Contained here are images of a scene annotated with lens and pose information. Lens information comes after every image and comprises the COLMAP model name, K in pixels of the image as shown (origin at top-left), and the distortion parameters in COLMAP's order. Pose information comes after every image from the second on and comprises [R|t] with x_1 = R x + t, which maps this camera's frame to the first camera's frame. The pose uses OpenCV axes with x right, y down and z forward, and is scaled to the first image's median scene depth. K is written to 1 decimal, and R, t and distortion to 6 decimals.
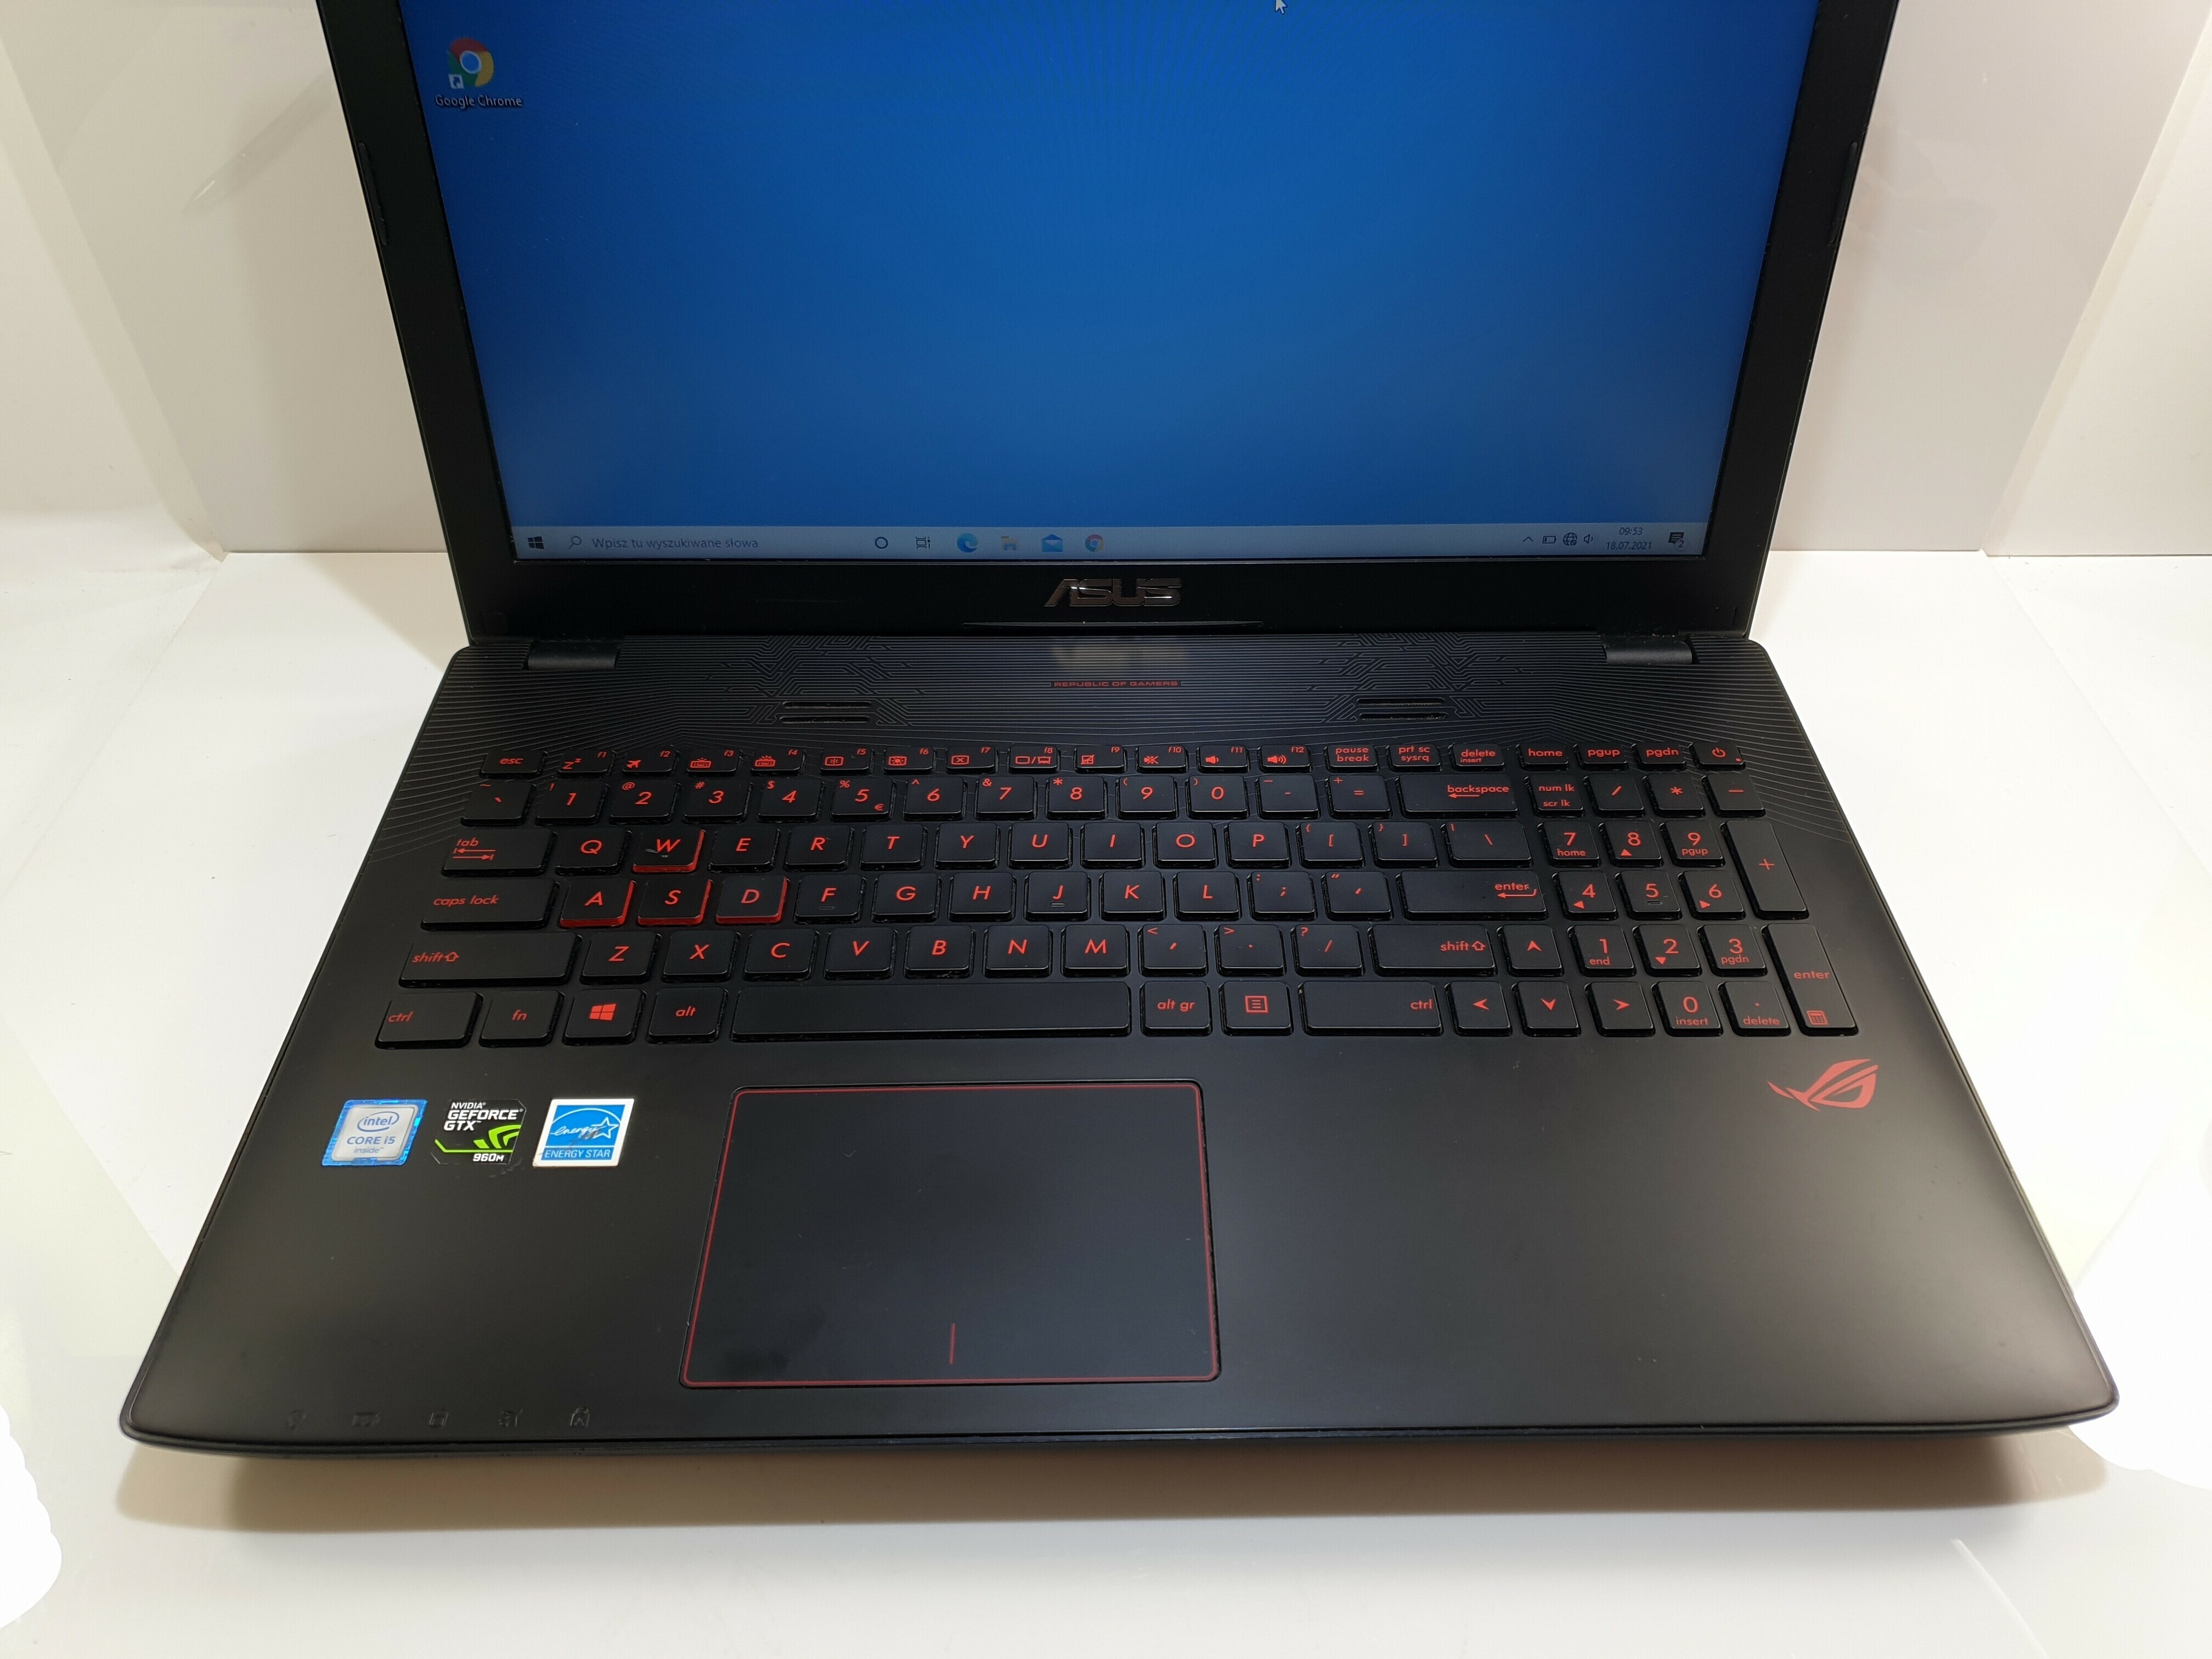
lens RADIAL K [[1817.6, 0, 1109.1], [0, 1817.6, 838.5], [0, 0, 1]] dist [0.046631, -0.063171]
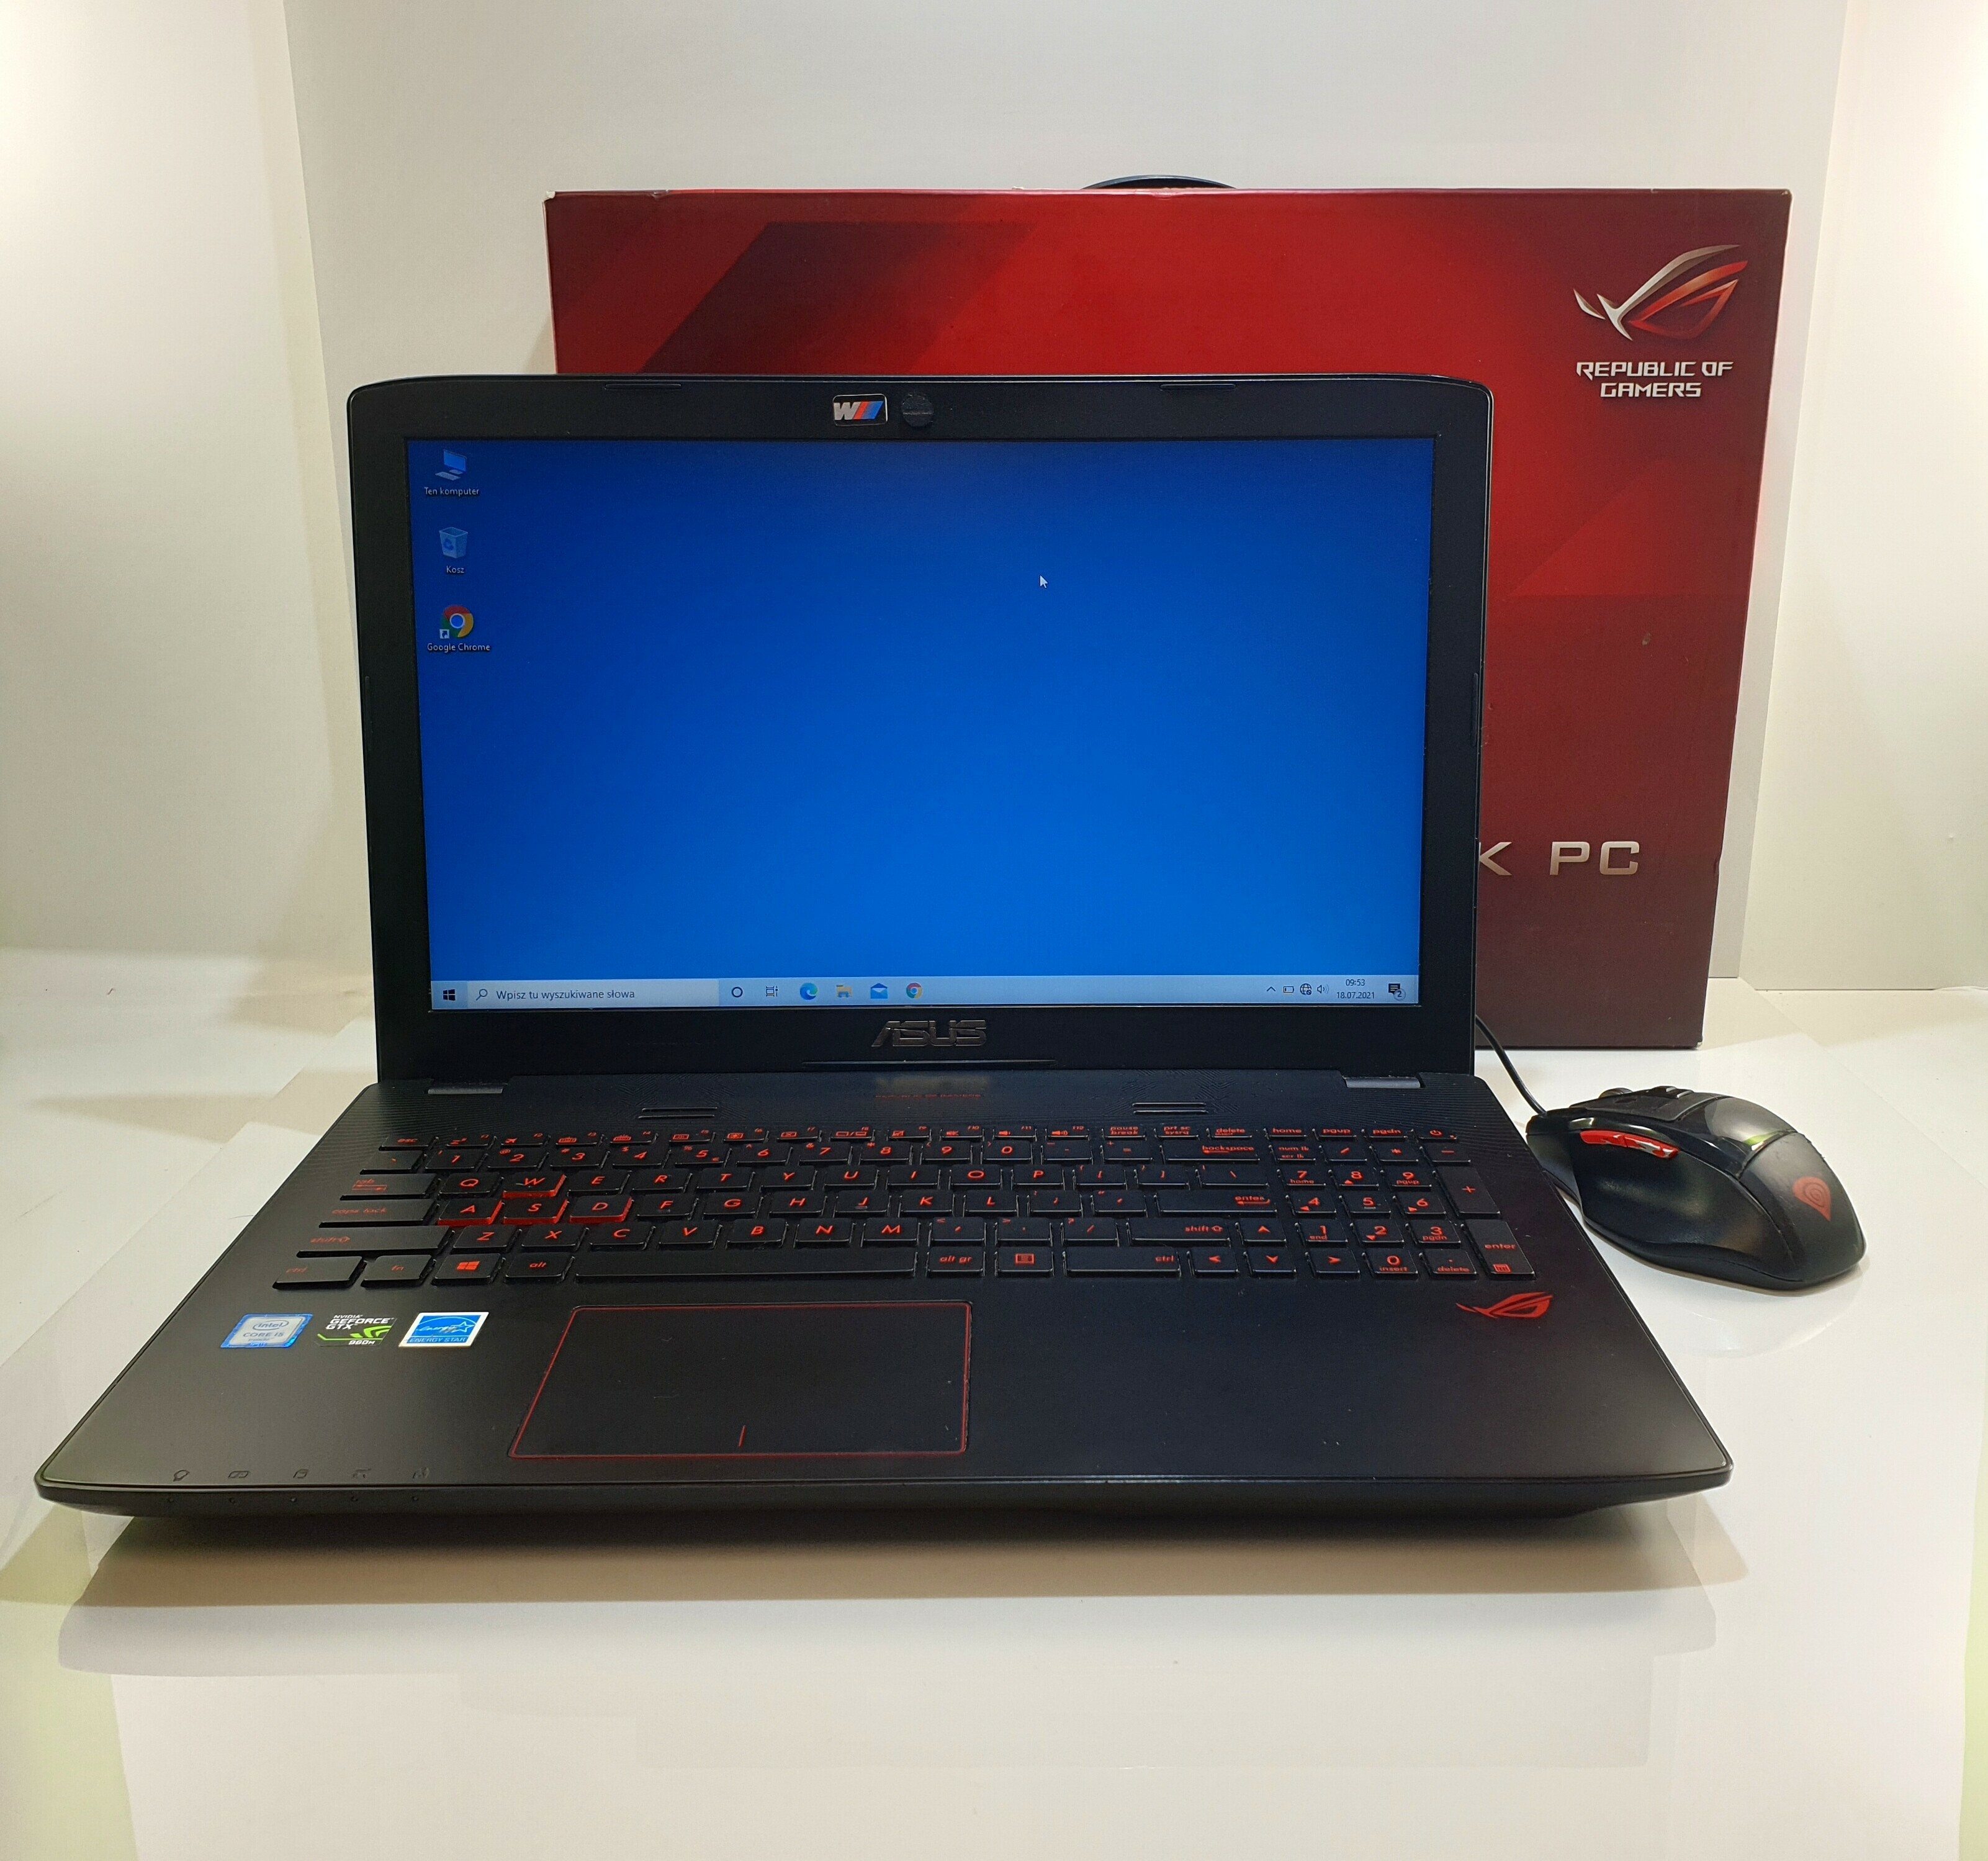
lens RADIAL K [[1956.8, 0, 989.3], [0, 1956.8, 774.6], [0, 0, 1]] dist [0.021442, 0.000000]
pose [[0.999897, -0.006023, -0.013016, 0.069657], [-0.000861, 0.880689, -0.473693, 0.372334], [0.014316, 0.473656, 0.880594, -0.234993]]
